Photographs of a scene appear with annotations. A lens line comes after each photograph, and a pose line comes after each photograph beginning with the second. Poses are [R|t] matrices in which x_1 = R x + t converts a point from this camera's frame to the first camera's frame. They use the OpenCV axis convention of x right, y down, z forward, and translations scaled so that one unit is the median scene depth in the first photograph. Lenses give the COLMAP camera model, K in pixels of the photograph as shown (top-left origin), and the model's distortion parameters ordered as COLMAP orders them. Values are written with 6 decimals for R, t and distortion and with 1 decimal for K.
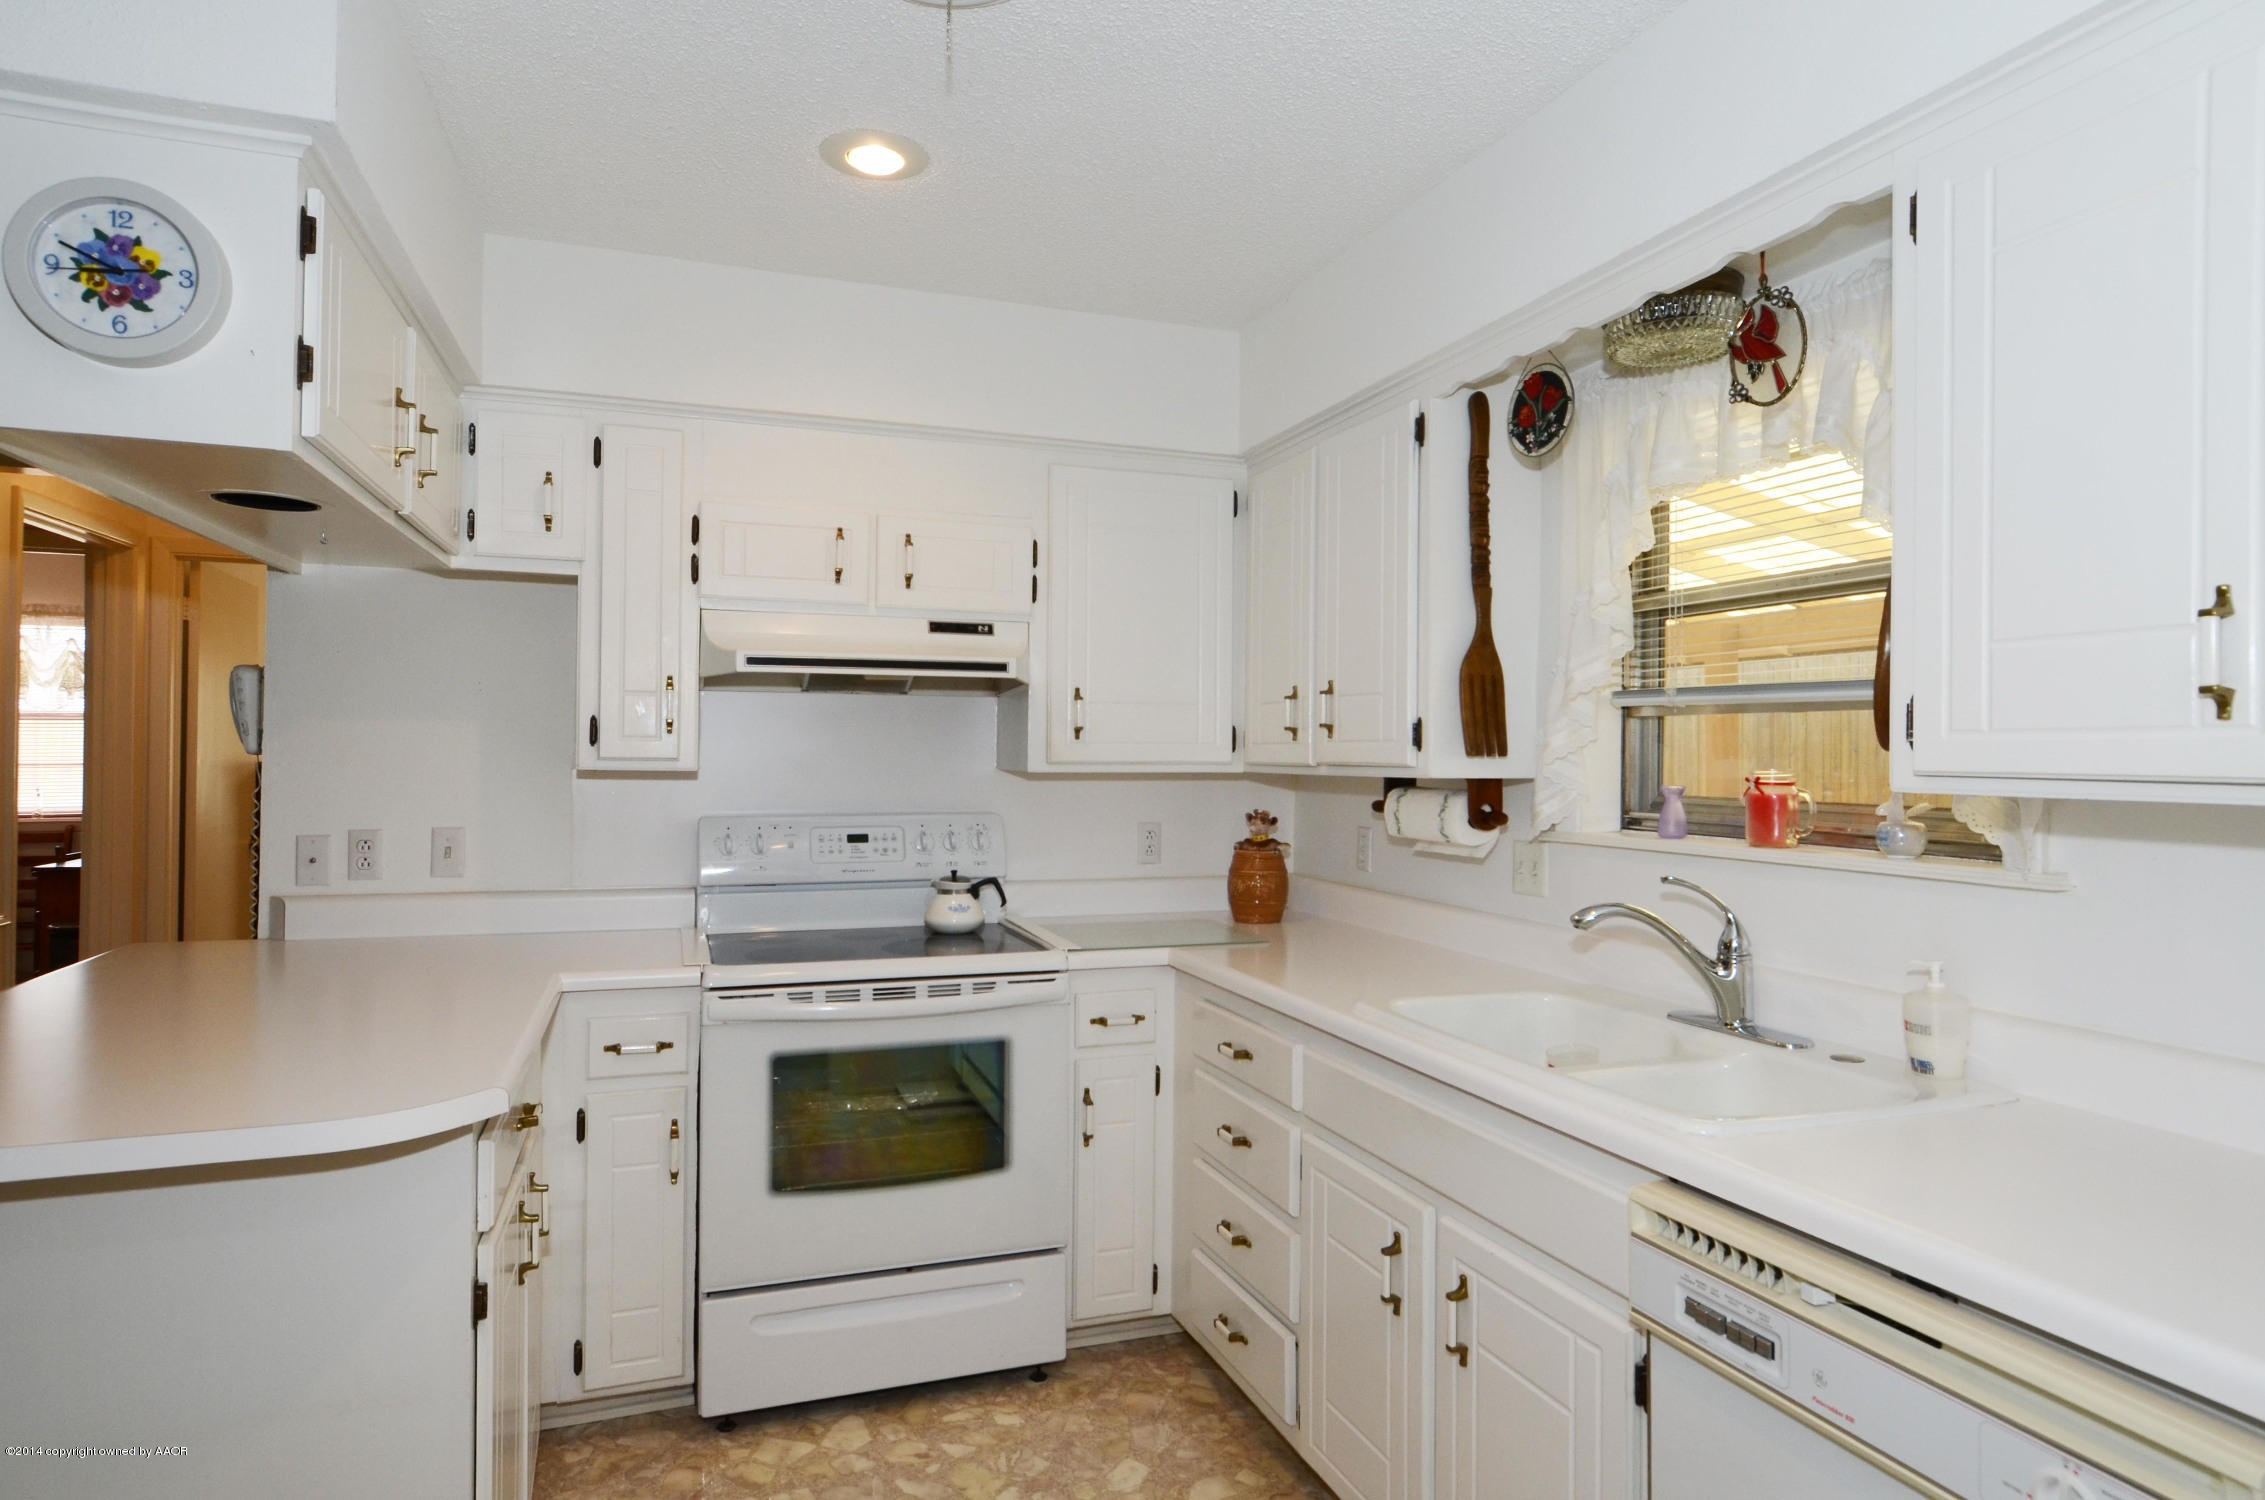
lens RADIAL K [[1272.2, 0, 1132.5], [0, 1272.2, 750.0], [0, 0, 1]] dist [-0.000128, -0.000065]
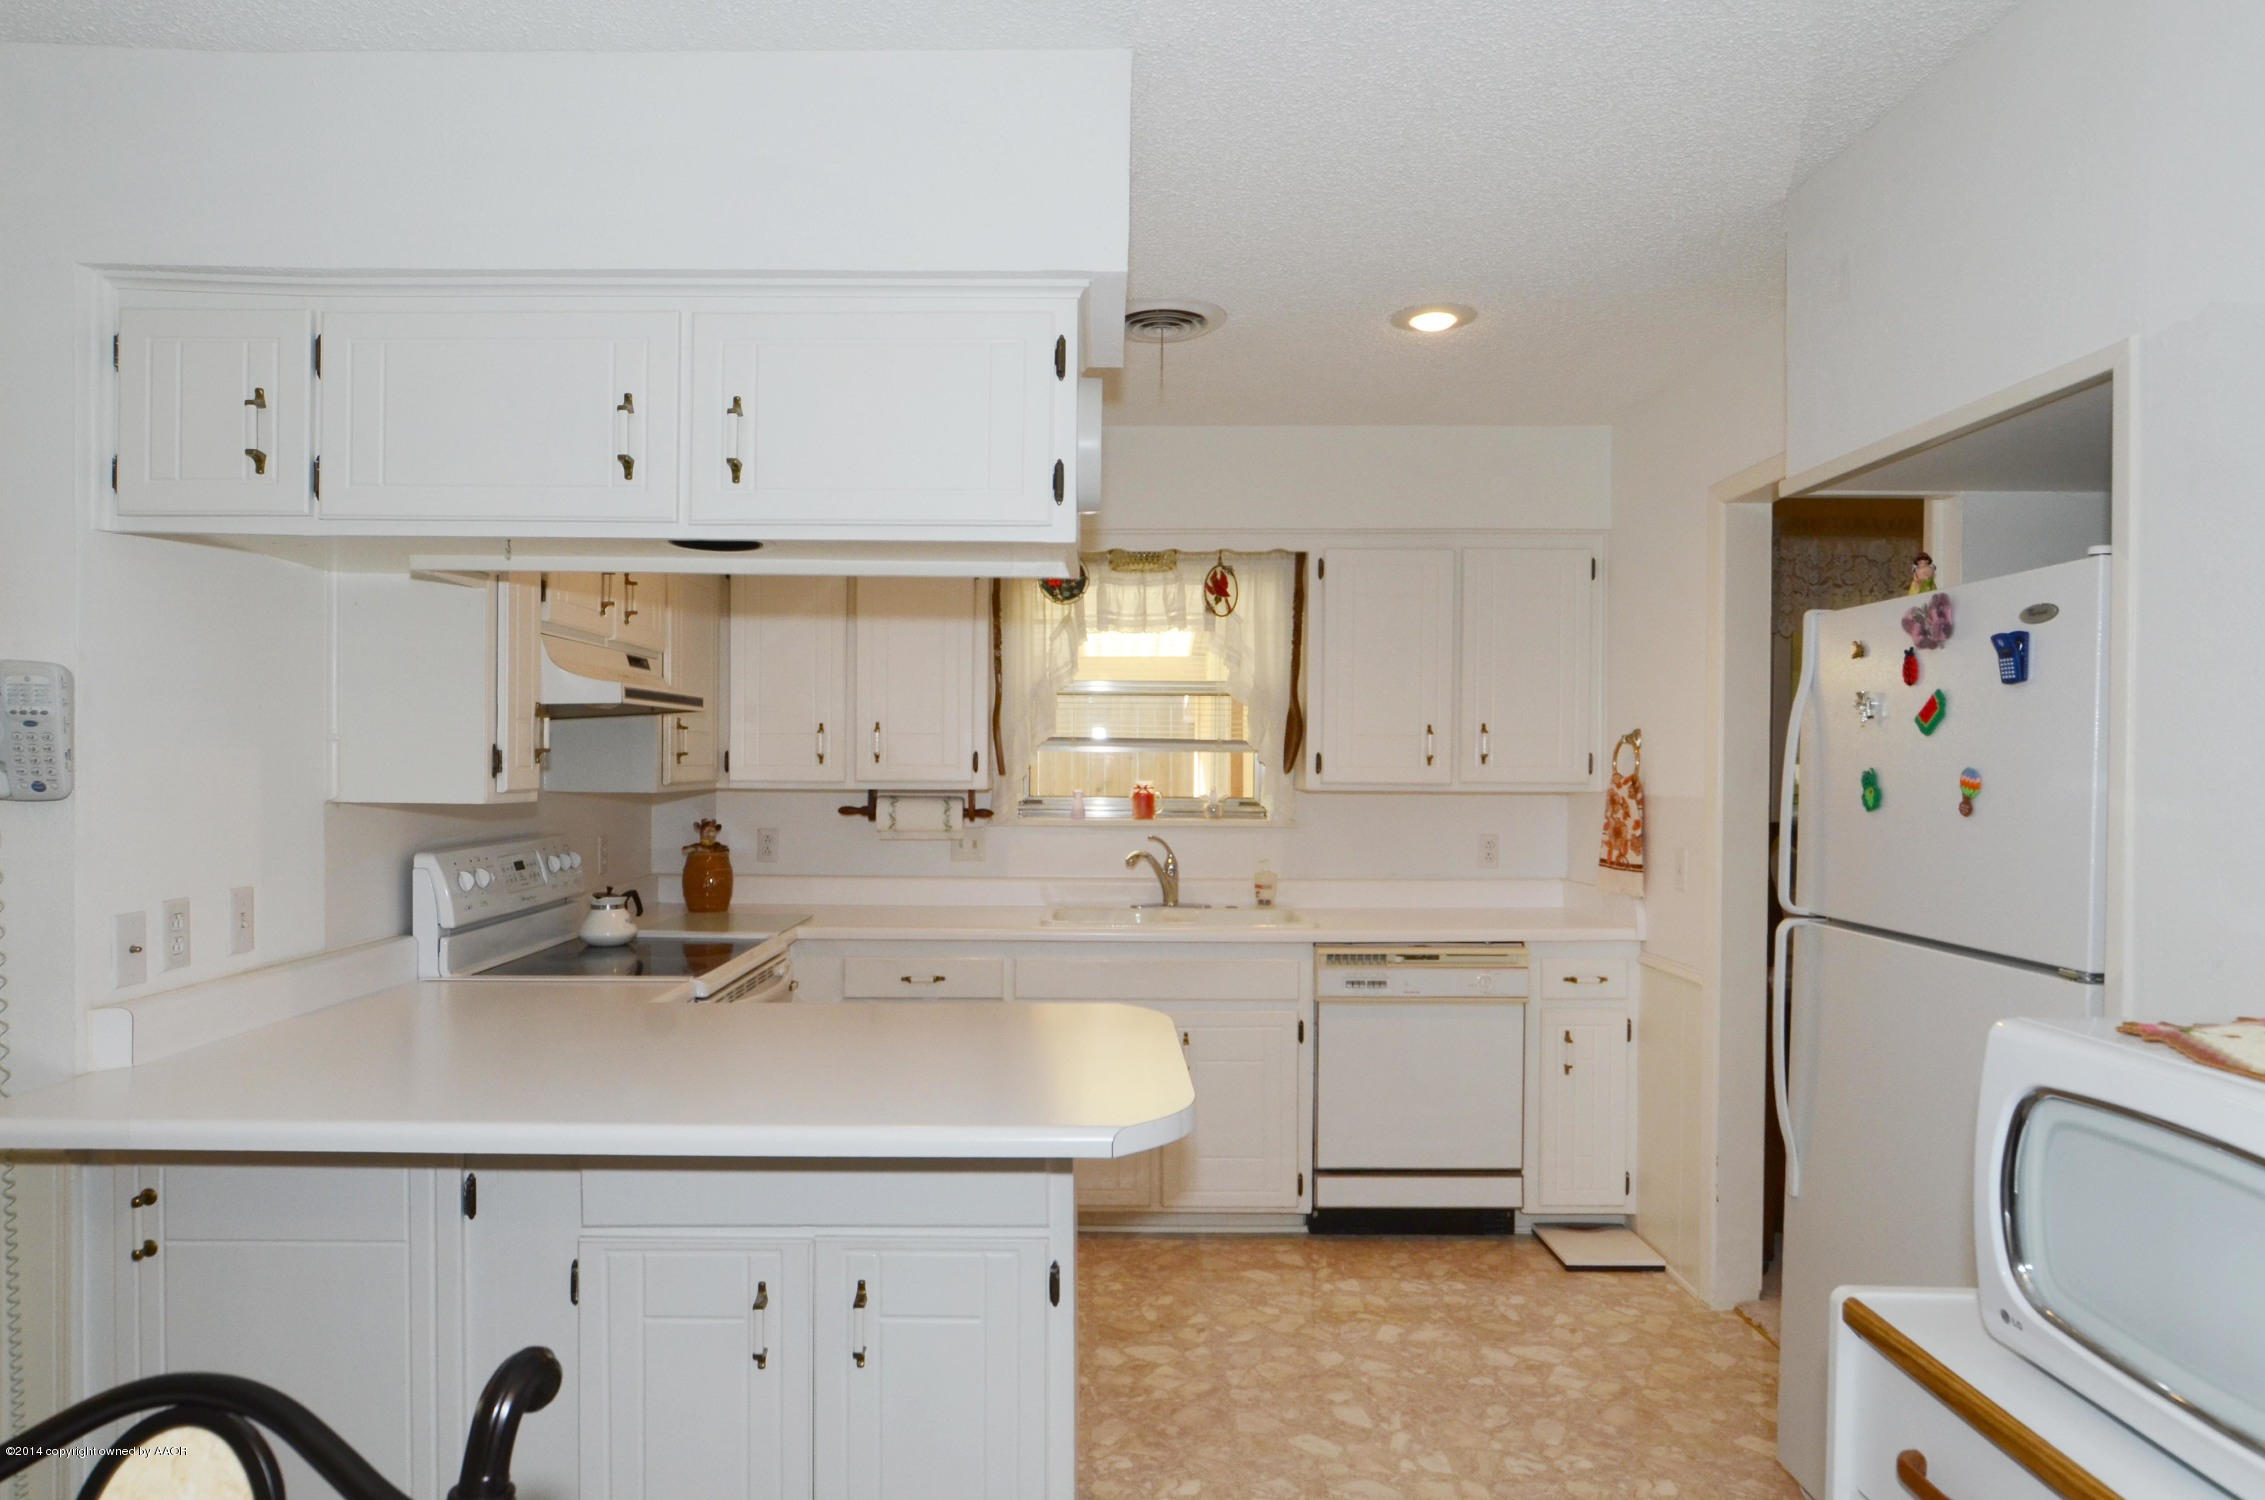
lens RADIAL K [[1272.2, 0, 1132.5], [0, 1272.2, 750.0], [0, 0, 1]] dist [-0.000128, -0.000065]
pose [[0.327375, 0.016946, 0.944742, -1.509930], [-0.005203, 0.999856, -0.016132, -0.000272], [-0.944880, 0.000366, 0.327417, 0.382712]]
